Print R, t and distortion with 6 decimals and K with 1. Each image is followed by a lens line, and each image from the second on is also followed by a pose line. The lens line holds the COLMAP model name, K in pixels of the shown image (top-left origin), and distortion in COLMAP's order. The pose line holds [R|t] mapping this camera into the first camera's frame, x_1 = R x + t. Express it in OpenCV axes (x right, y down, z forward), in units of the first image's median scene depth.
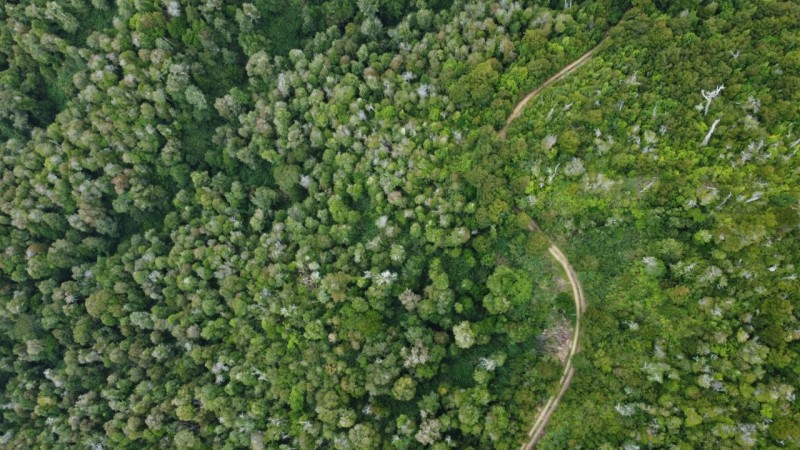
lens RADIAL K [[322.3, 0, 399.9], [0, 322.3, 223.5], [0, 0, 1]] dist [-0.002910, -0.000566]
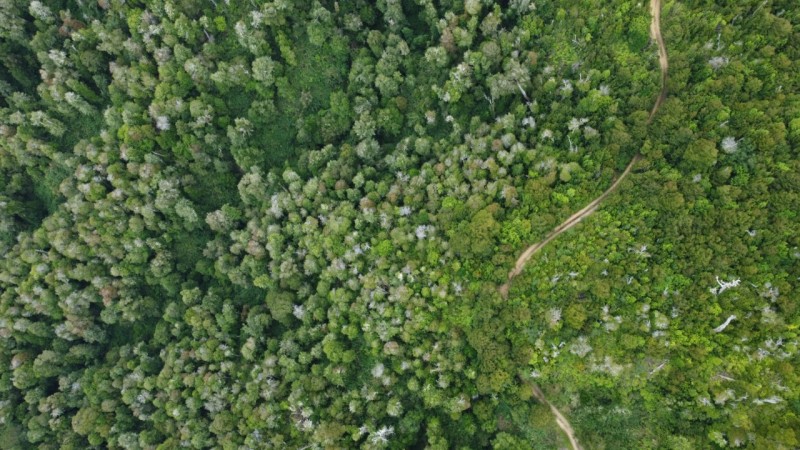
lens RADIAL K [[322.3, 0, 400.0], [0, 322.3, 226.4], [0, 0, 1]] dist [-0.002910, -0.000566]
pose [[0.999999, 0.001541, 0.000072, 0.007525], [-0.001541, 0.999996, -0.002332, -0.391892], [-0.000076, 0.002332, 0.999997, 0.039283]]
